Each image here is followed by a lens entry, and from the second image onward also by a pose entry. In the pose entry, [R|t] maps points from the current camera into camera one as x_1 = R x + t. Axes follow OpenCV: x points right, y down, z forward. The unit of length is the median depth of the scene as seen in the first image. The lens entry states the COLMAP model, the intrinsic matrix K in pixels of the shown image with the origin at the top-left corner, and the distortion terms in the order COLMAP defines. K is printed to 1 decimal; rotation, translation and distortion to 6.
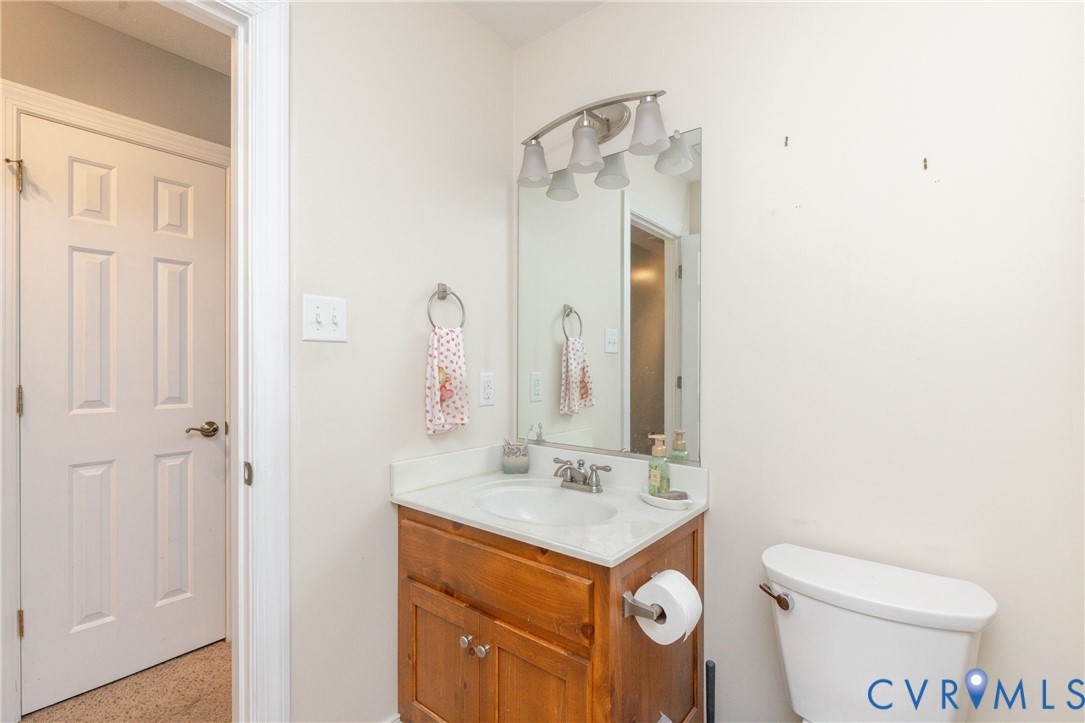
lens RADIAL K [[488.5, 0, 549.4], [0, 488.5, 367.8], [0, 0, 1]] dist [-0.002797, -0.000446]
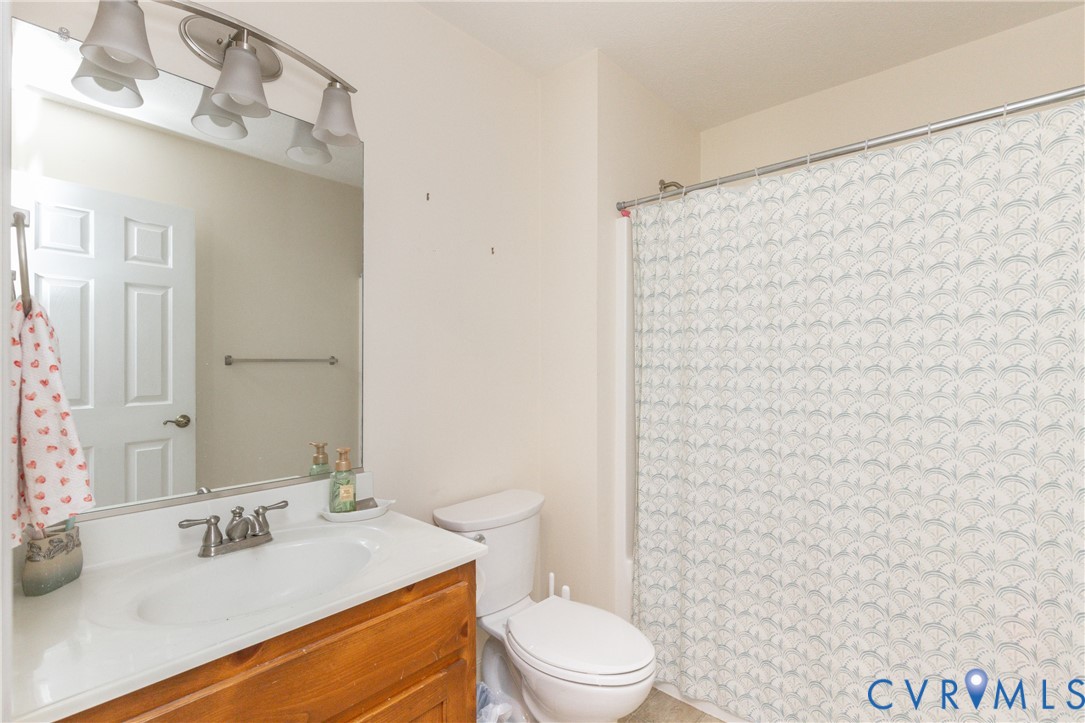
lens RADIAL K [[488.5, 0, 549.4], [0, 488.5, 367.8], [0, 0, 1]] dist [-0.002797, -0.000446]
pose [[0.054509, -0.009788, 0.998465, -0.828979], [0.005786, 0.999938, 0.009487, -0.028452], [-0.998497, 0.005260, 0.054562, 0.659002]]
